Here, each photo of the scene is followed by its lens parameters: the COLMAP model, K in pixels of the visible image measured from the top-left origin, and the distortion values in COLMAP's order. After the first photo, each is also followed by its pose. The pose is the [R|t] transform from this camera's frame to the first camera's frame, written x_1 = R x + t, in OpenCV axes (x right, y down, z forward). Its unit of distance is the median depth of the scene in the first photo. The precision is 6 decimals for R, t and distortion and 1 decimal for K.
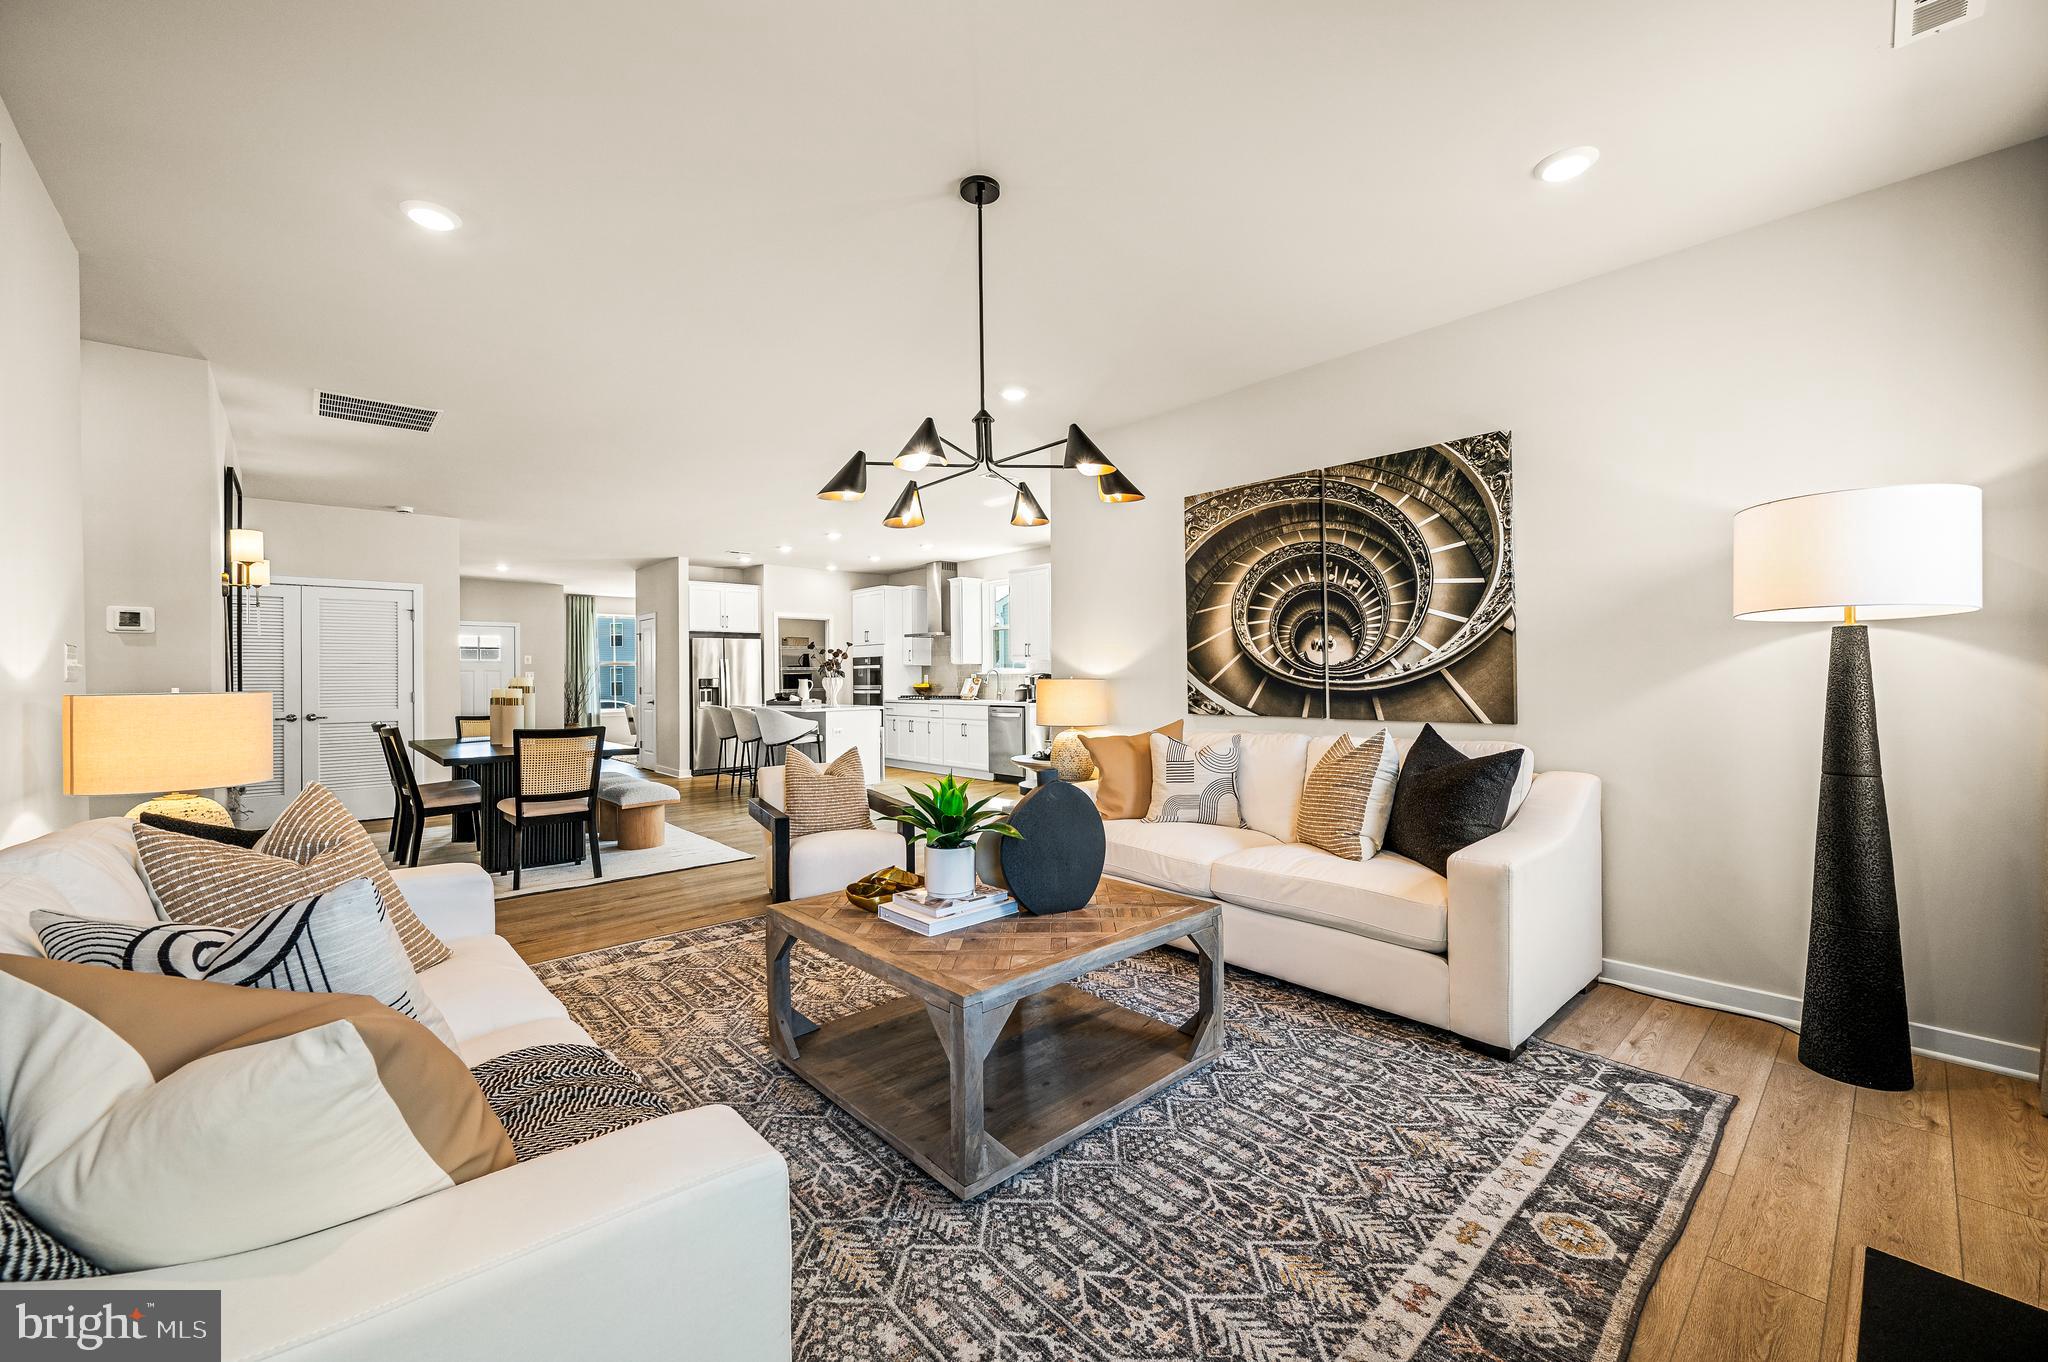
lens RADIAL K [[850.0, 0, 1026.2], [0, 850.0, 680.0], [0, 0, 1]] dist [-0.006204, 0.000317]
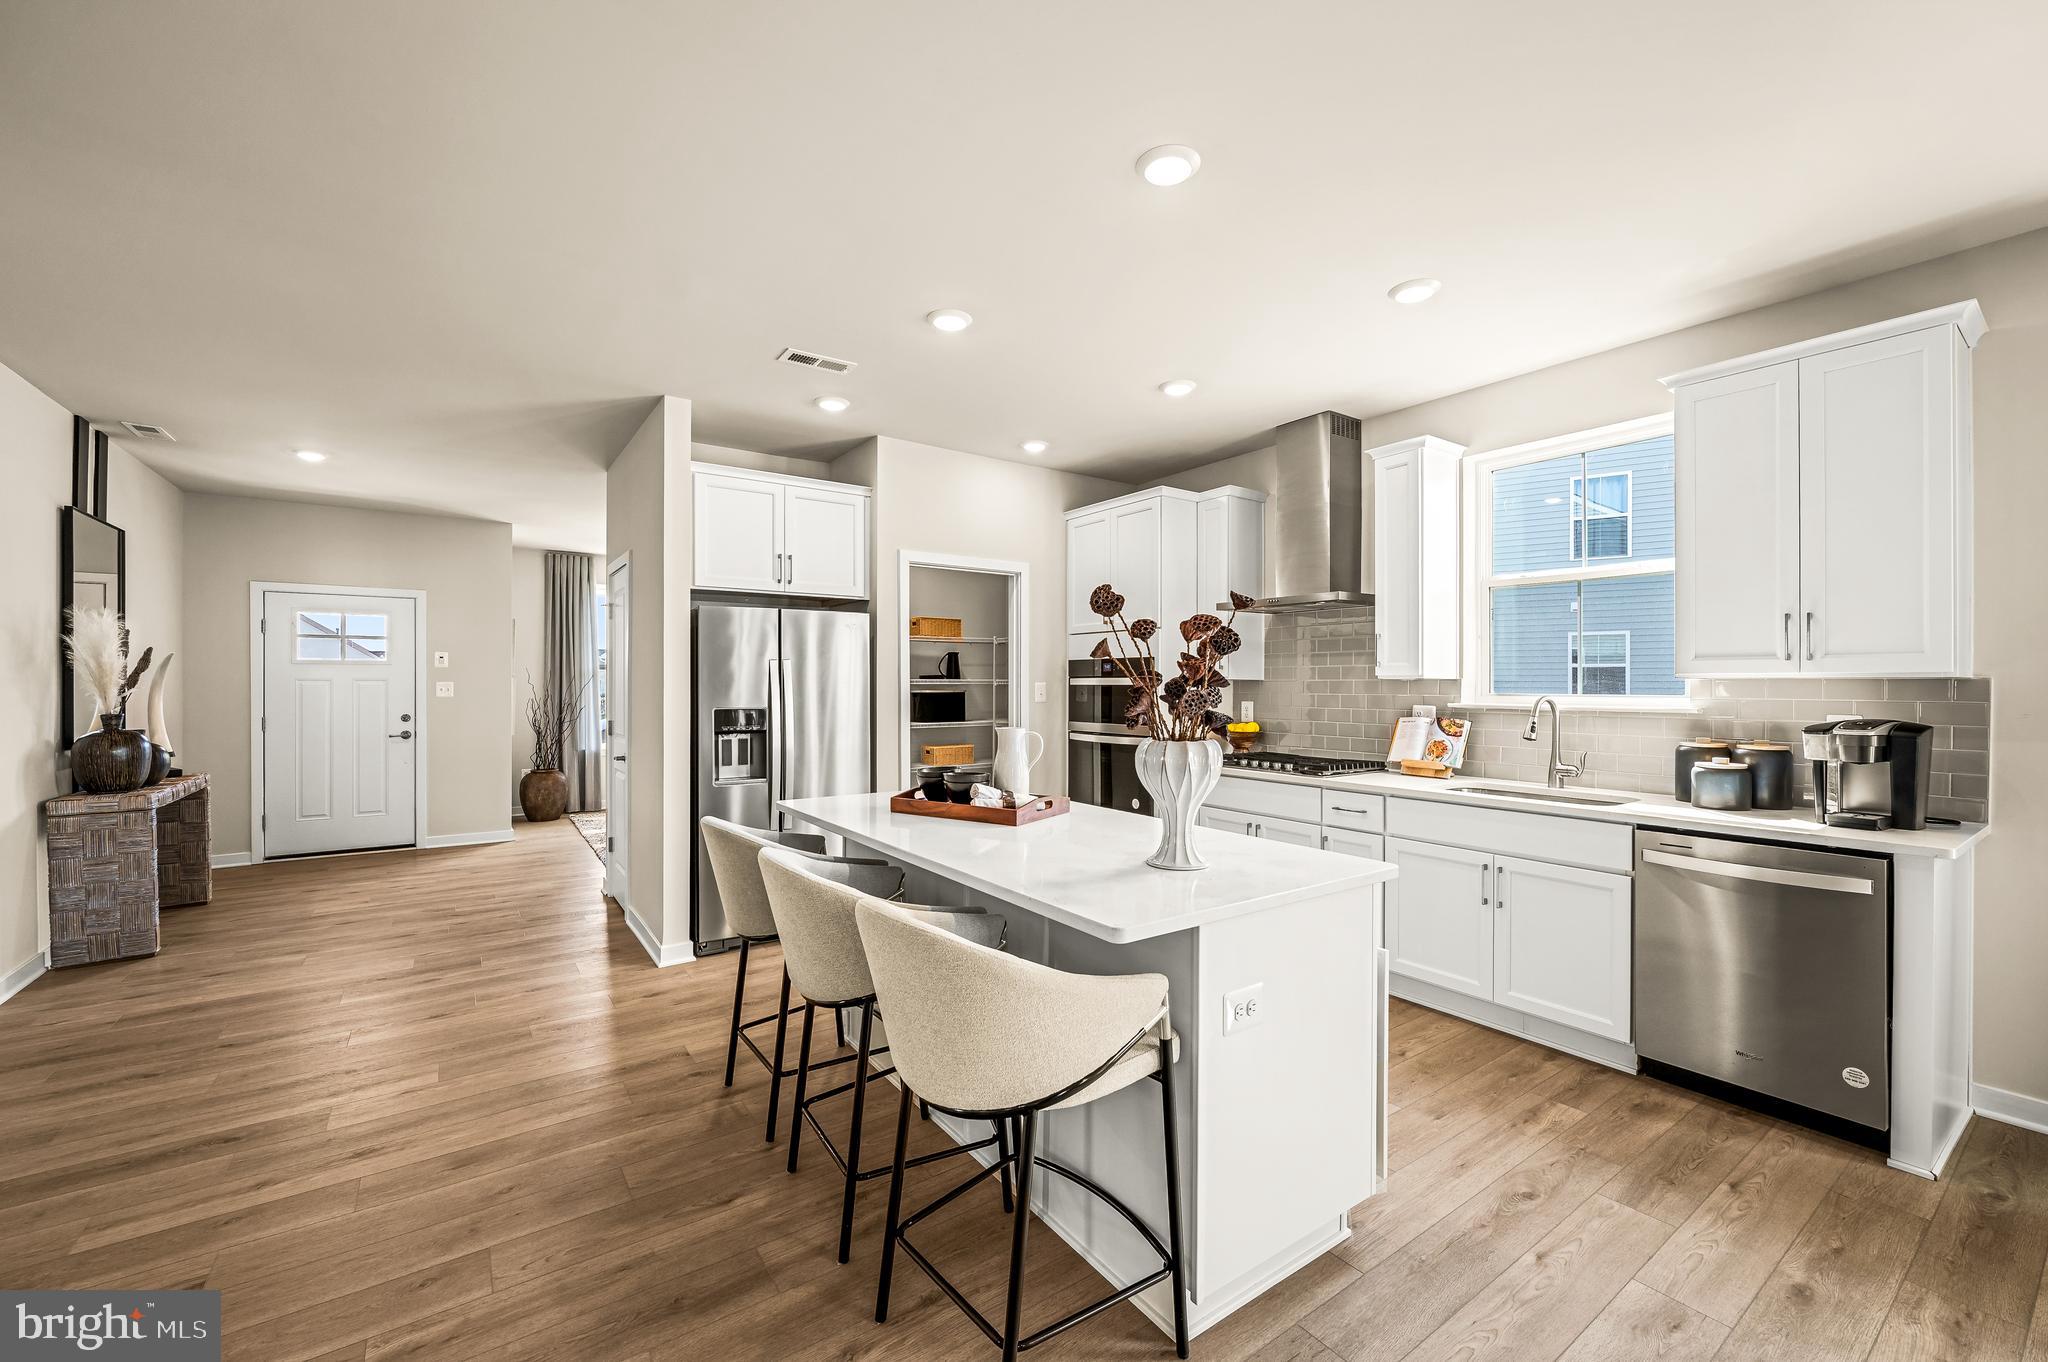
lens RADIAL K [[850.0, 0, 979.3], [0, 850.0, 683.4], [0, 0, 1]] dist [-0.006204, 0.000317]
pose [[0.987035, 0.012233, -0.160036, -0.193163], [-0.012893, 0.999912, -0.003086, -0.012870], [0.159984, 0.005109, 0.987106, 0.599349]]
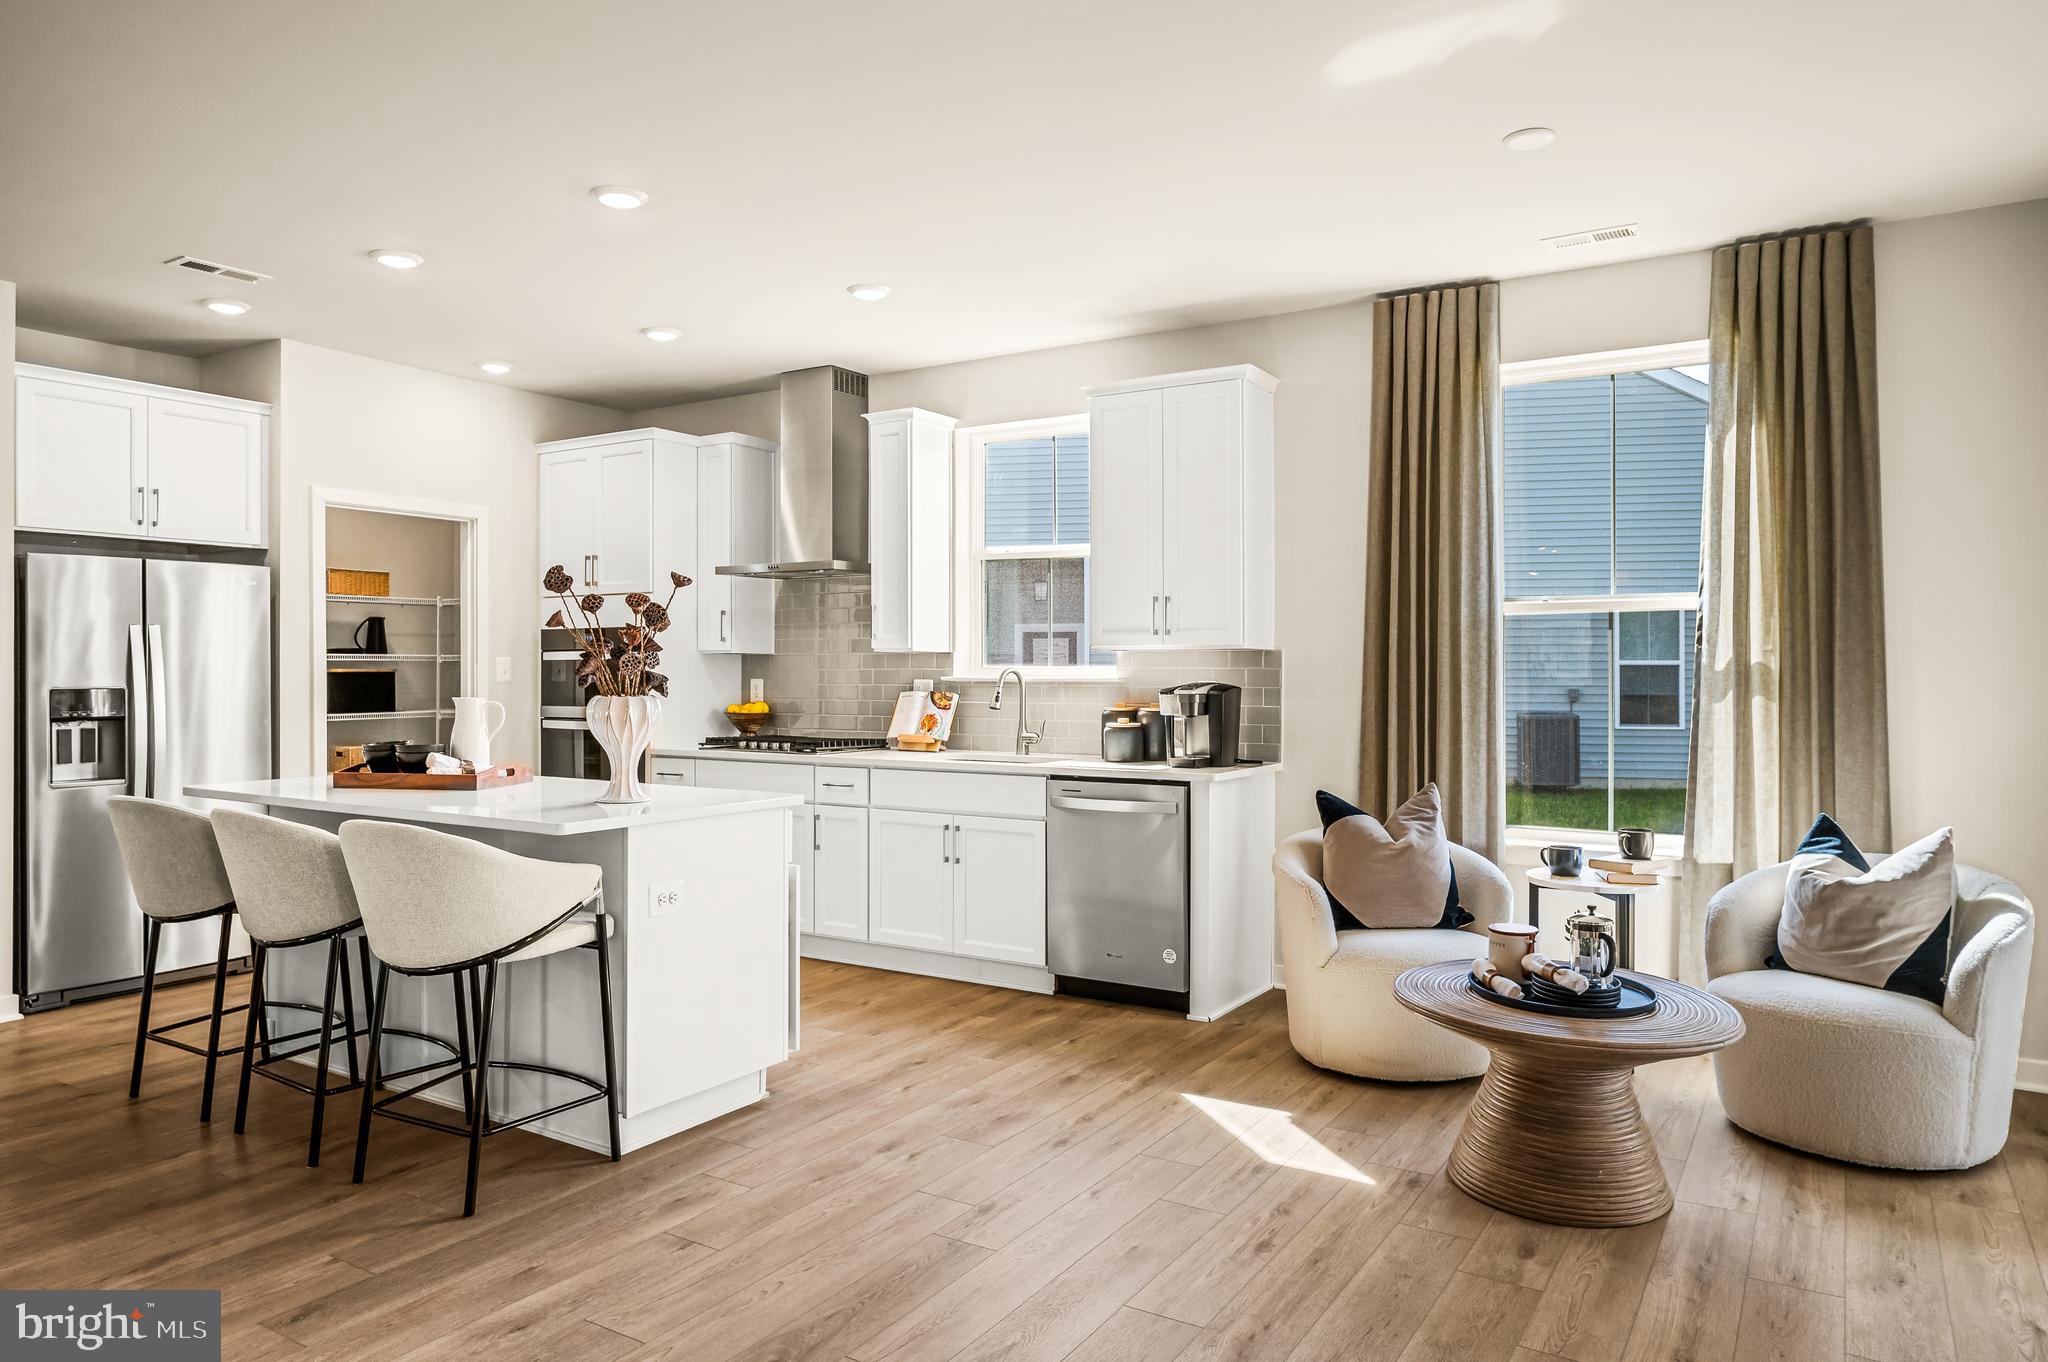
lens RADIAL K [[1387.5, 0, 1023.0], [0, 1387.5, 667.1], [0, 0, 1]] dist [-0.005163, 0.003424]
pose [[0.964684, 0.010988, 0.263181, -0.174831], [-0.008770, 0.999915, -0.009600, -0.006950], [-0.263264, 0.006953, 0.964699, 0.416197]]
